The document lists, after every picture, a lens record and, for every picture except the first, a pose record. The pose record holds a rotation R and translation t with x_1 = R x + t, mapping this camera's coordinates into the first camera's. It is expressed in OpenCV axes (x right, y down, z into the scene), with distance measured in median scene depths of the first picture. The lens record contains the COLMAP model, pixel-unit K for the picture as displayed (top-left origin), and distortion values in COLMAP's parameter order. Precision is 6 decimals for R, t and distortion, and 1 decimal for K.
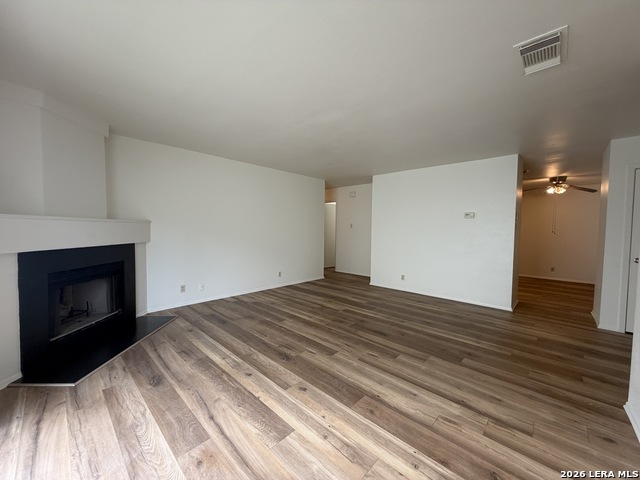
lens RADIAL K [[255.7, 0, 320.5], [0, 255.7, 240.5], [0, 0, 1]] dist [0.001175, 0.000359]
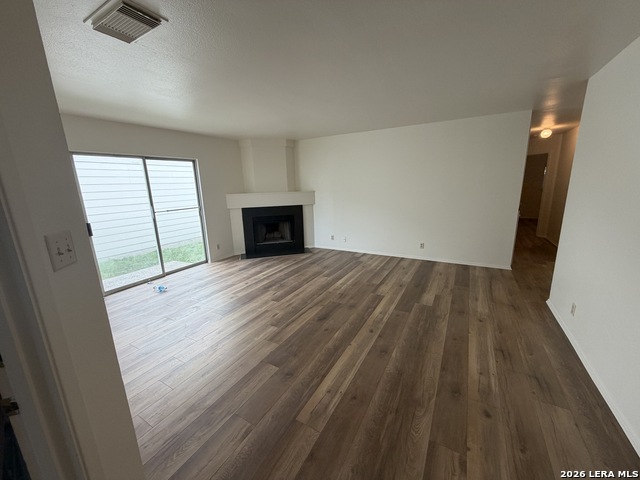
lens RADIAL K [[255.7, 0, 320.3], [0, 255.7, 241.2], [0, 0, 1]] dist [0.001175, 0.000359]
pose [[0.227082, 0.198847, -0.953359, 1.248358], [-0.014556, 0.979517, 0.200835, -0.123609], [0.973767, -0.031729, 0.225325, 0.898671]]
